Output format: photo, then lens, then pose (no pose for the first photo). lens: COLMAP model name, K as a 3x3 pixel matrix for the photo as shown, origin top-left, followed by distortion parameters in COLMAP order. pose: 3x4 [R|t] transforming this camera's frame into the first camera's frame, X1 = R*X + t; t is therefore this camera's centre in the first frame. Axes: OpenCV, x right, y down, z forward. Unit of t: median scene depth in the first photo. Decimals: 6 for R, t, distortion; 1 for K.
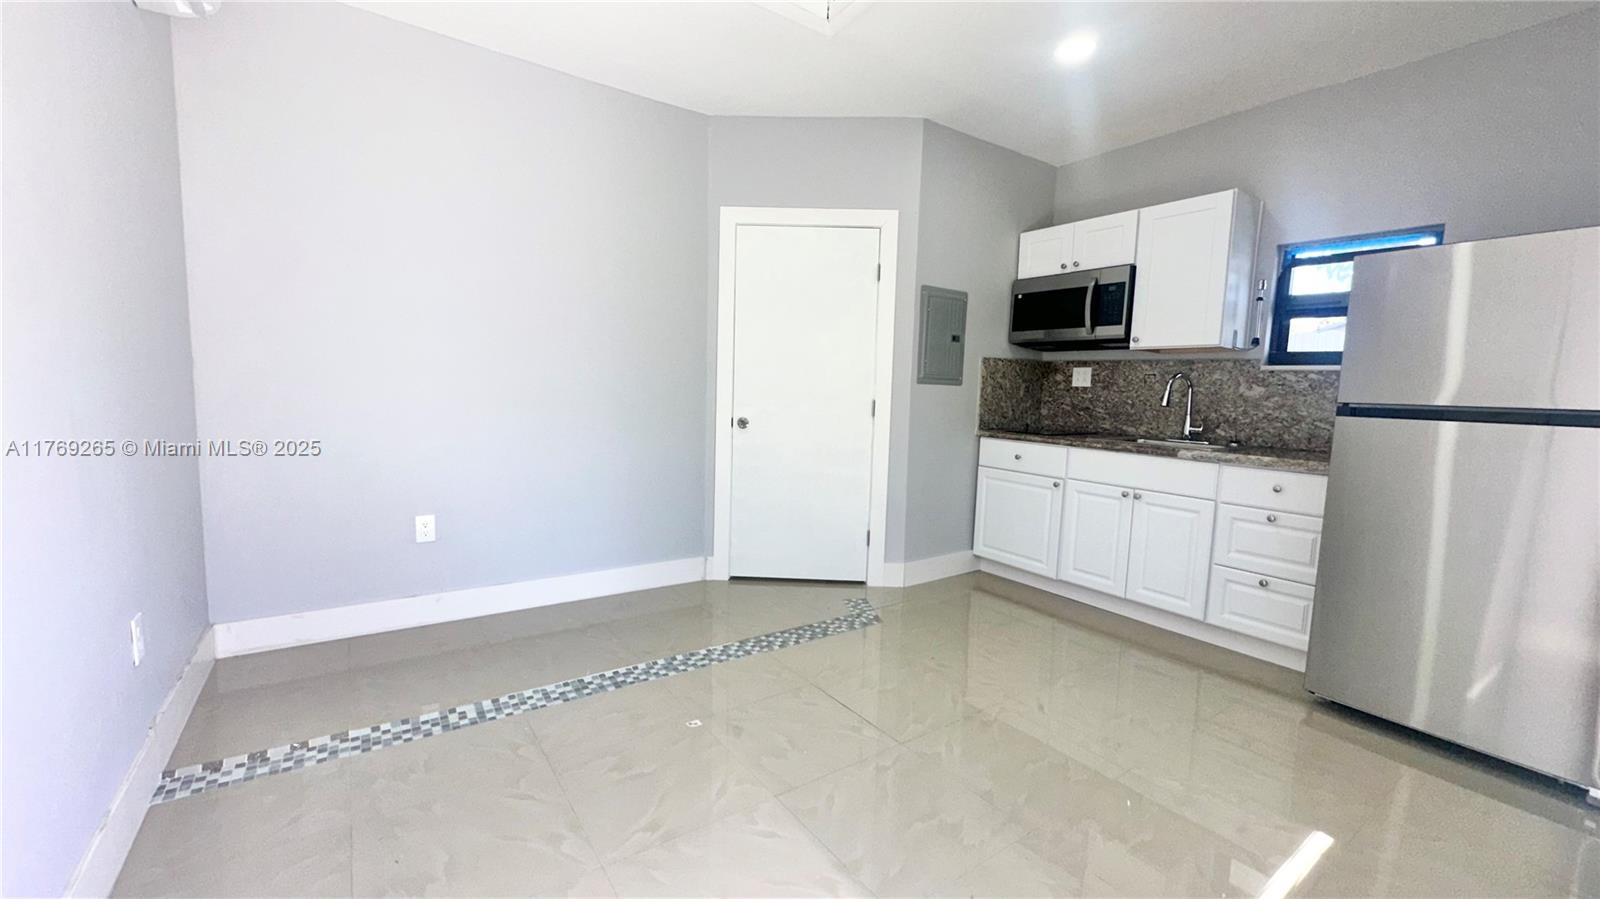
lens RADIAL K [[641.4, 0, 804.5], [0, 641.4, 448.7], [0, 0, 1]] dist [-0.003016, 0.000152]
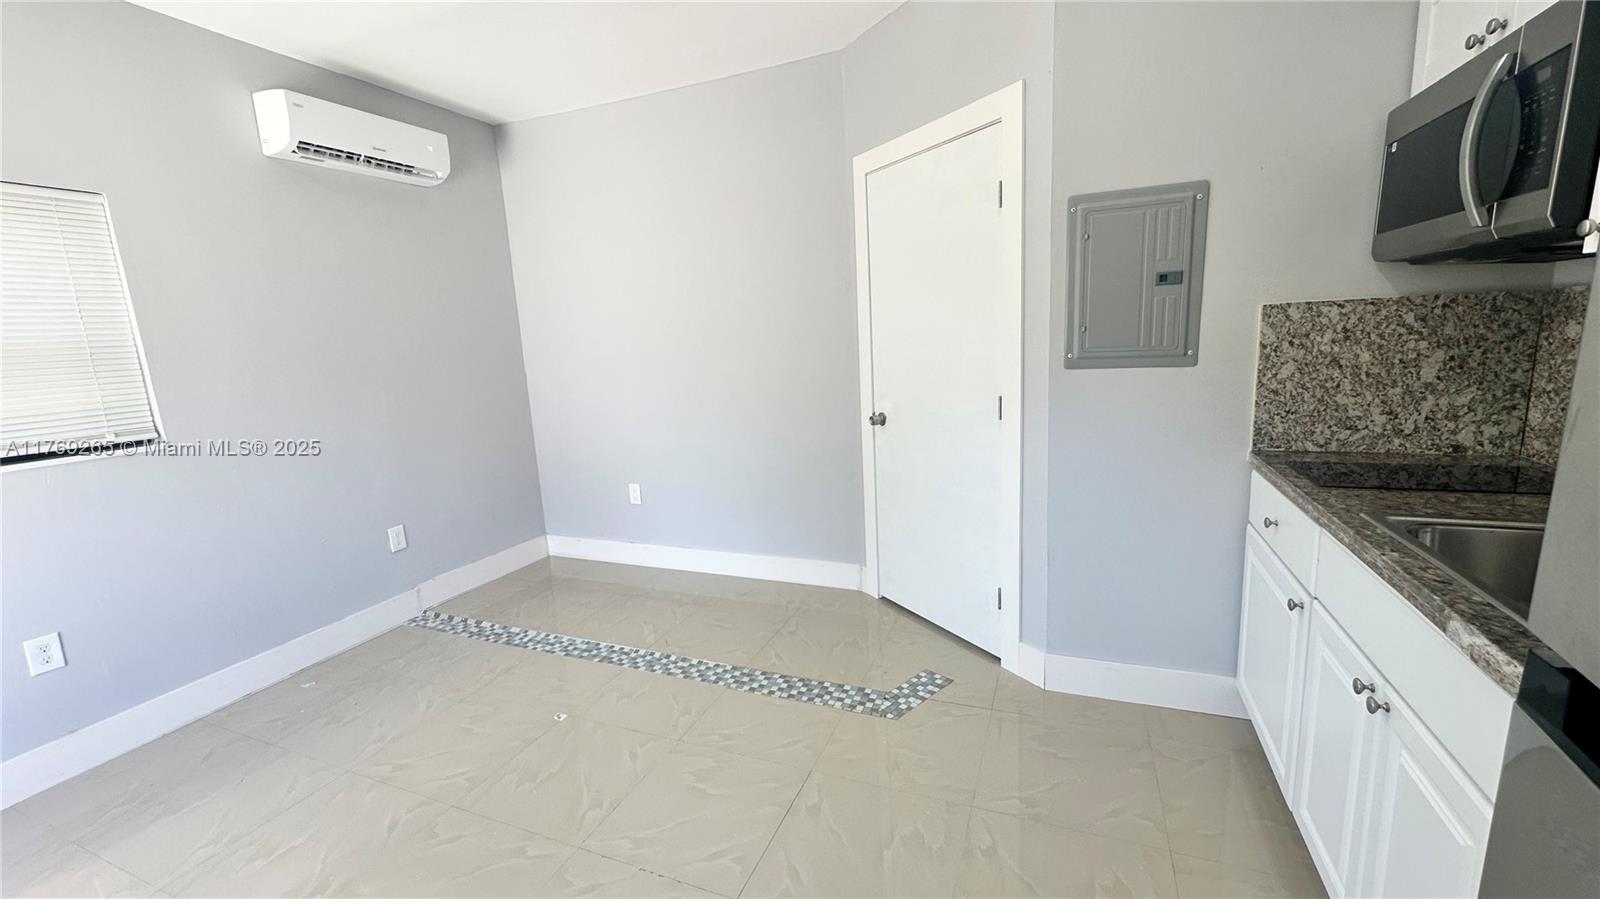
lens RADIAL K [[641.4, 0, 803.0], [0, 641.4, 451.0], [0, 0, 1]] dist [-0.003016, 0.000152]
pose [[0.528740, 0.094802, -0.843473, 0.542803], [-0.017116, 0.994732, 0.101073, -0.079945], [0.848612, -0.039004, 0.527577, 0.470474]]
